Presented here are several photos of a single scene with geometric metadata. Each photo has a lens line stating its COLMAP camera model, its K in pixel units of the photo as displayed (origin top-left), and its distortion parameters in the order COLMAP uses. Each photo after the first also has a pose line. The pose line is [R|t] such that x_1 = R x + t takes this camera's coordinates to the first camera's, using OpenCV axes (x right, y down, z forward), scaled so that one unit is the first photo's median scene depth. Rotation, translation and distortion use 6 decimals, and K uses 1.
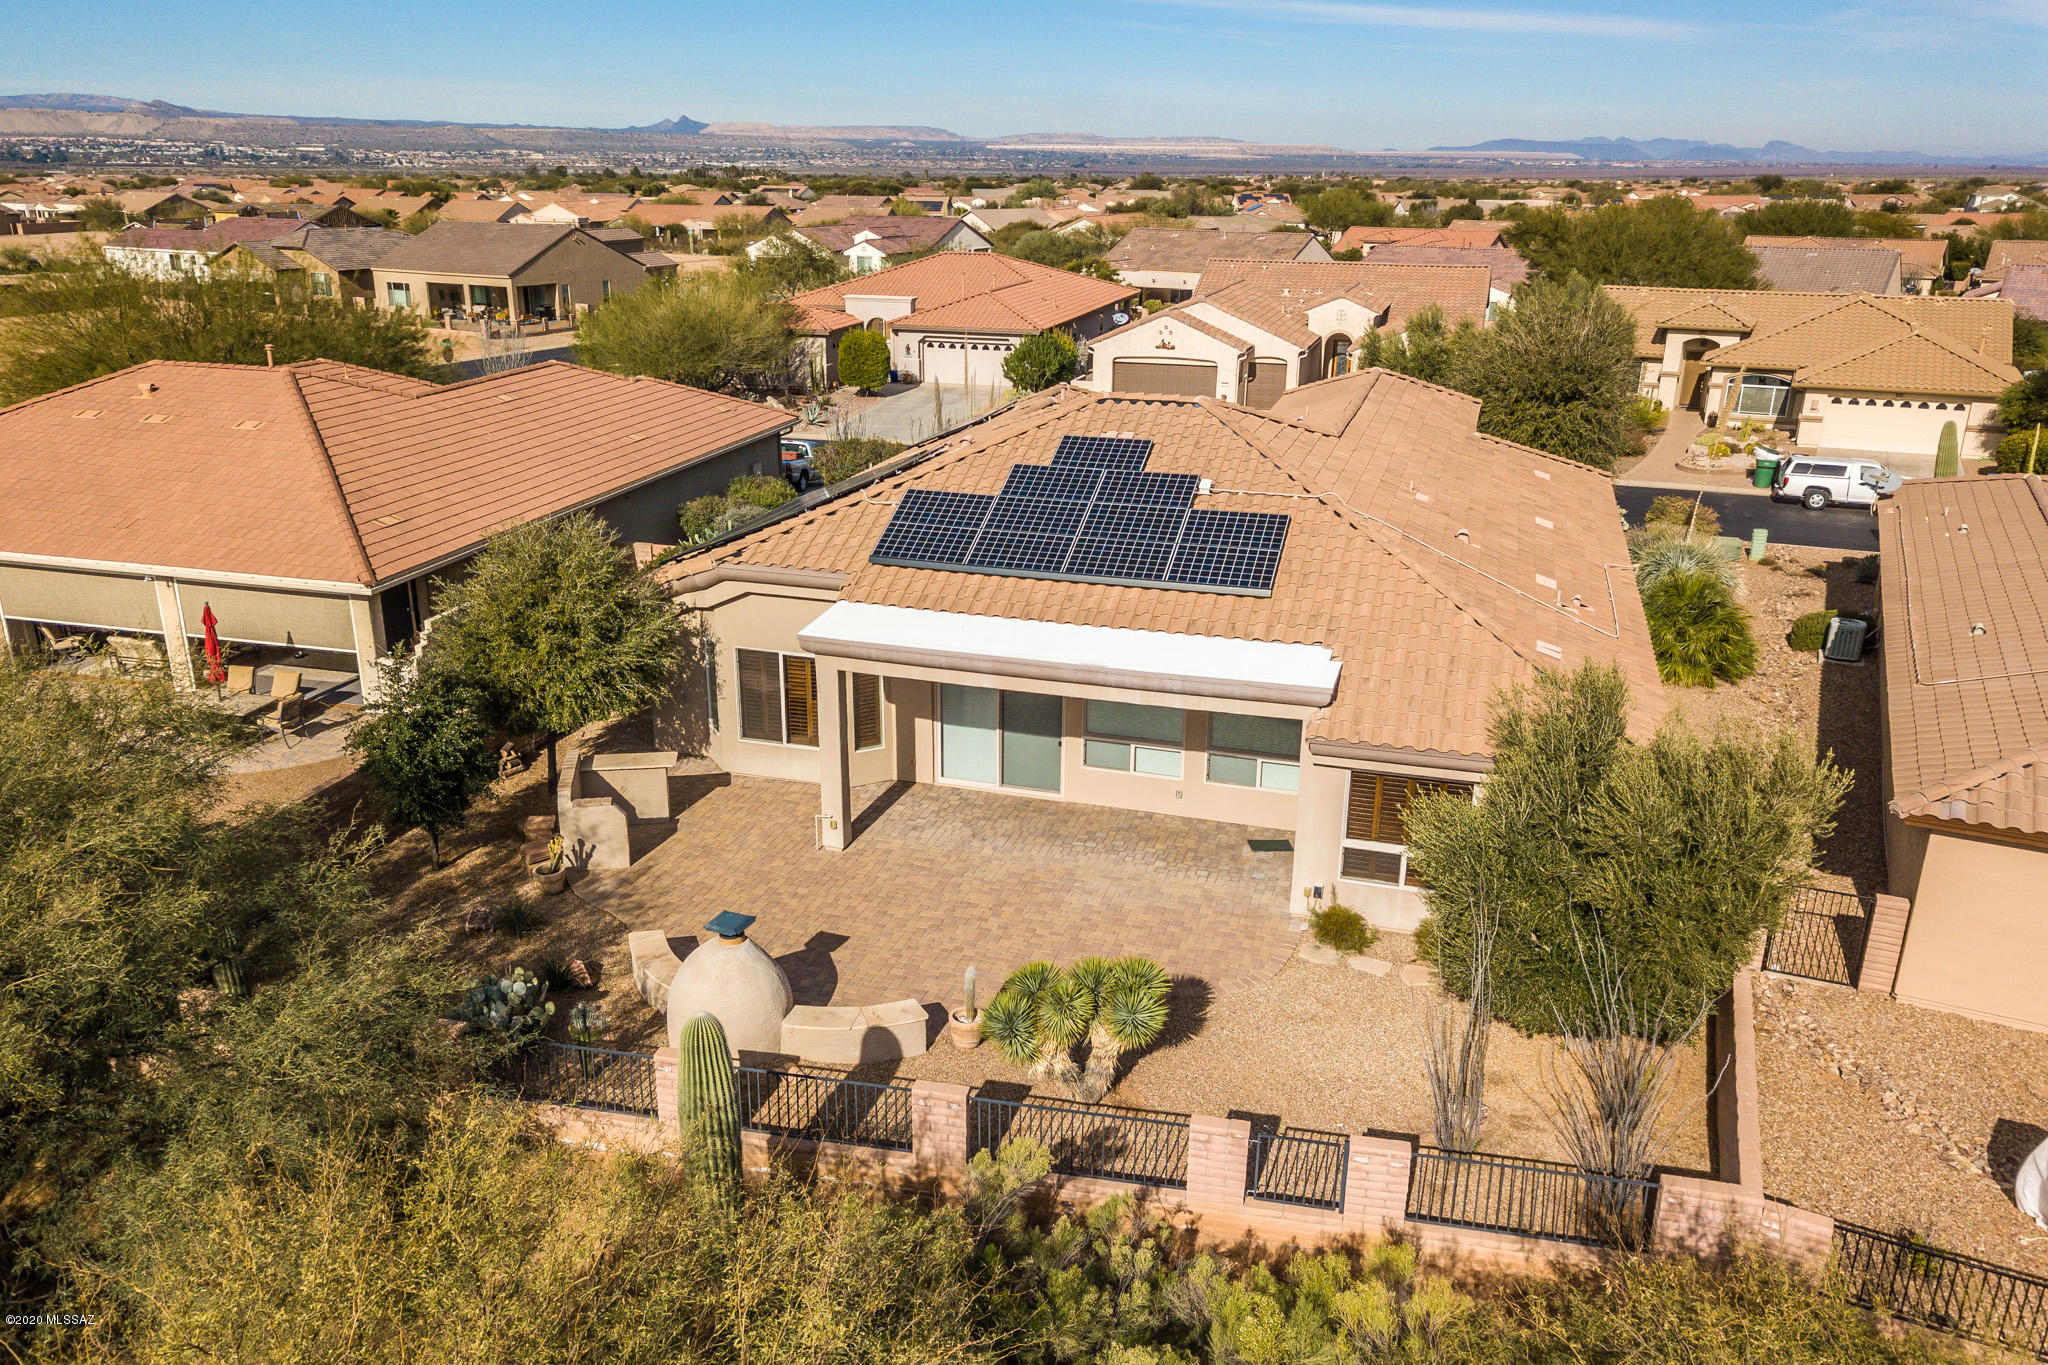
lens RADIAL K [[1551.4, 0, 1014.2], [0, 1551.4, 695.9], [0, 0, 1]] dist [0.014022, -0.005519]
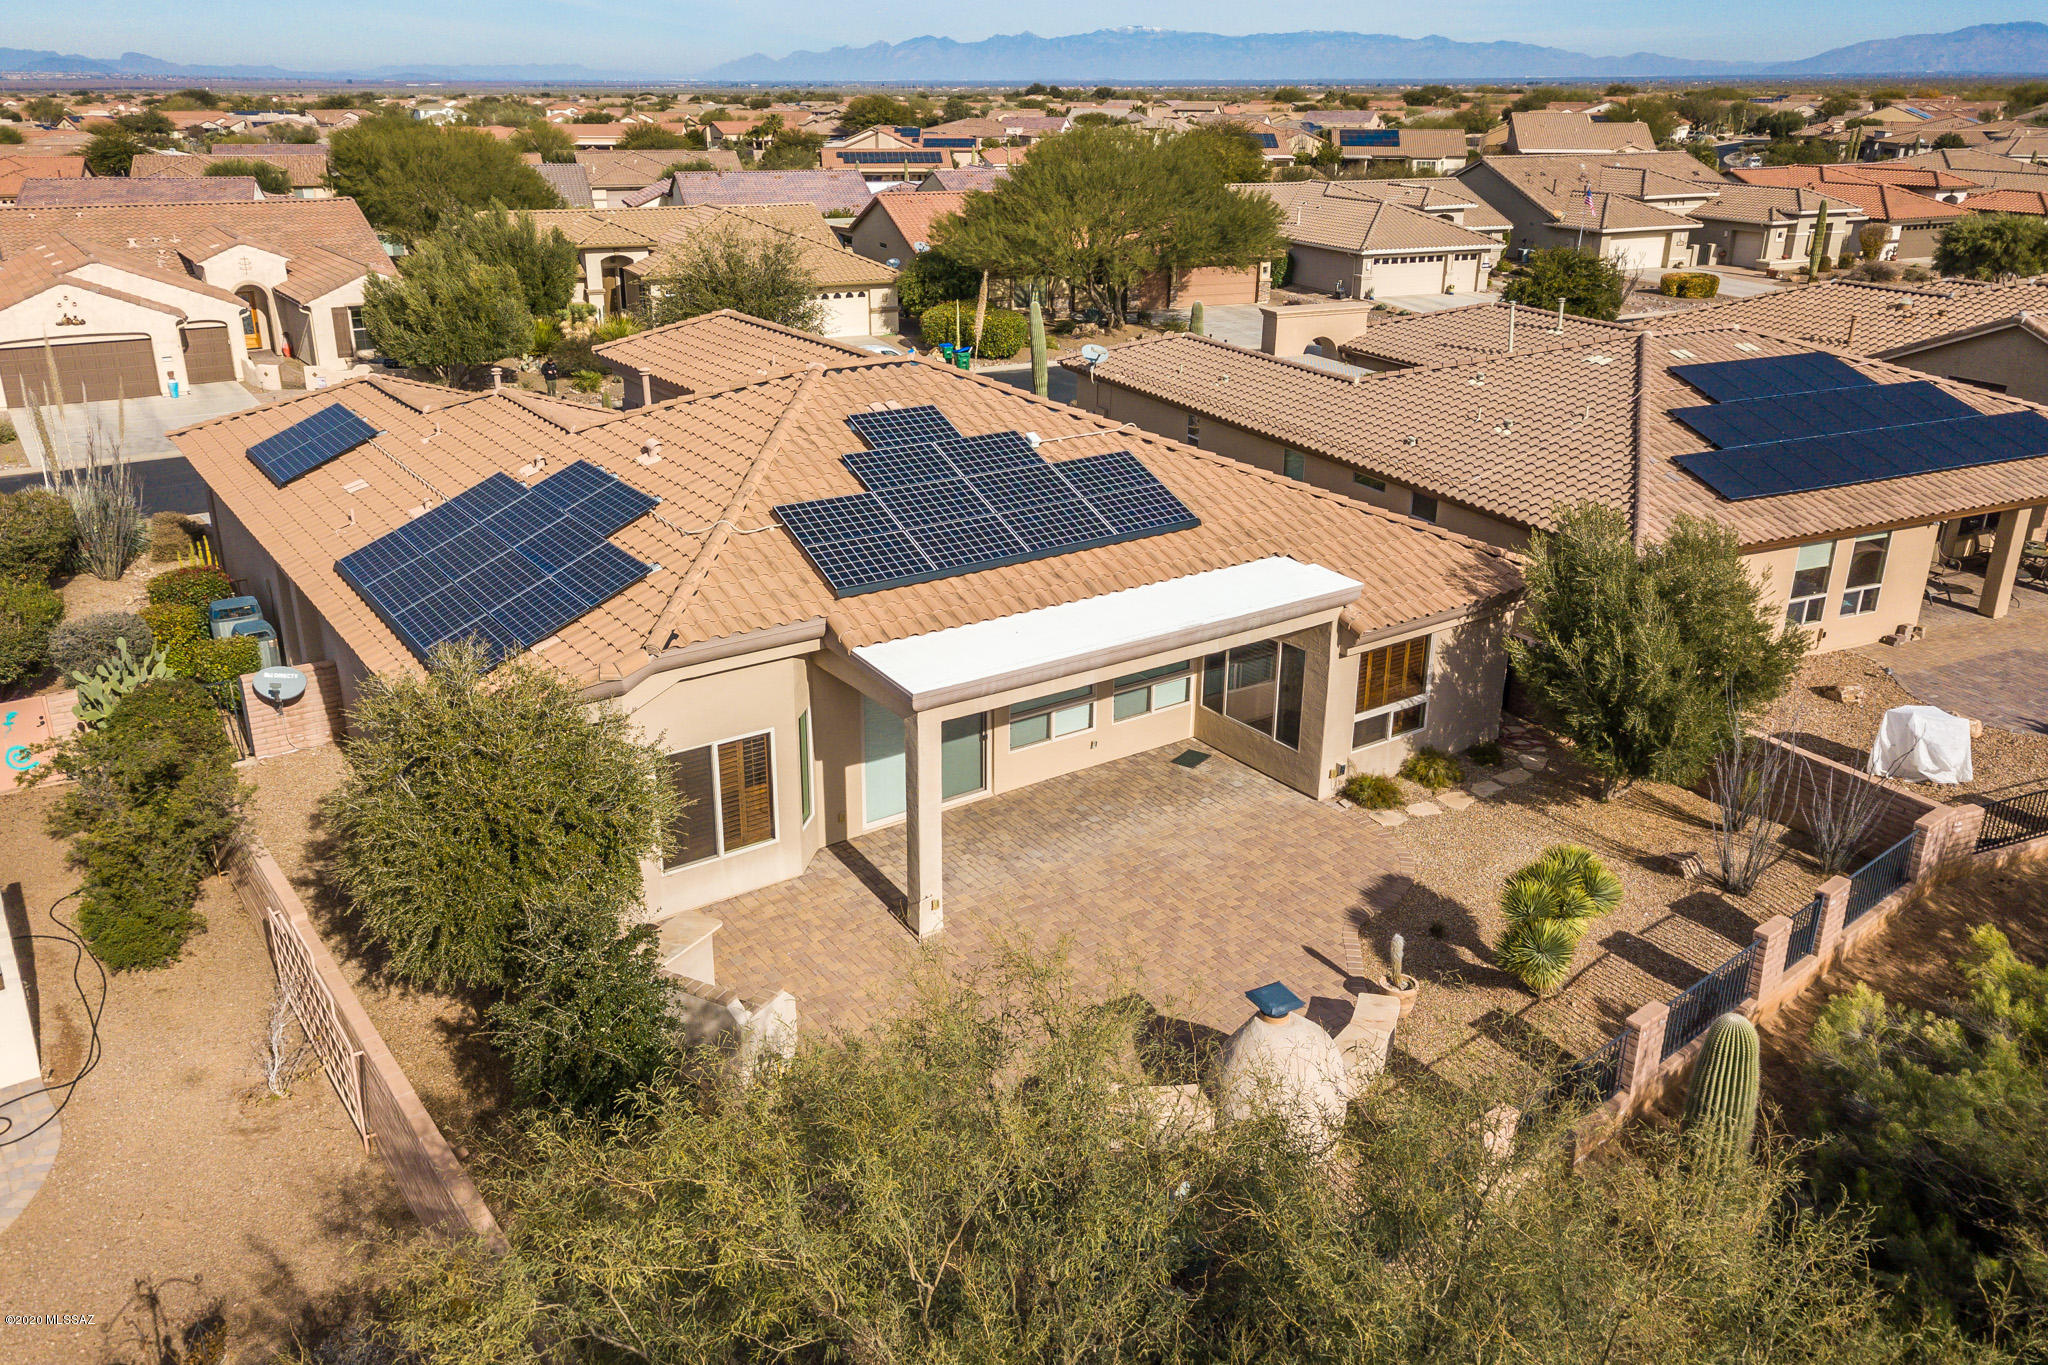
lens RADIAL K [[1551.4, 0, 1015.8], [0, 1551.4, 667.4], [0, 0, 1]] dist [0.014022, -0.005519]
pose [[0.610694, -0.282865, 0.739622, -0.631186], [0.256377, 0.954343, 0.153298, -0.147073], [-0.749216, 0.096004, 0.655331, 0.366546]]
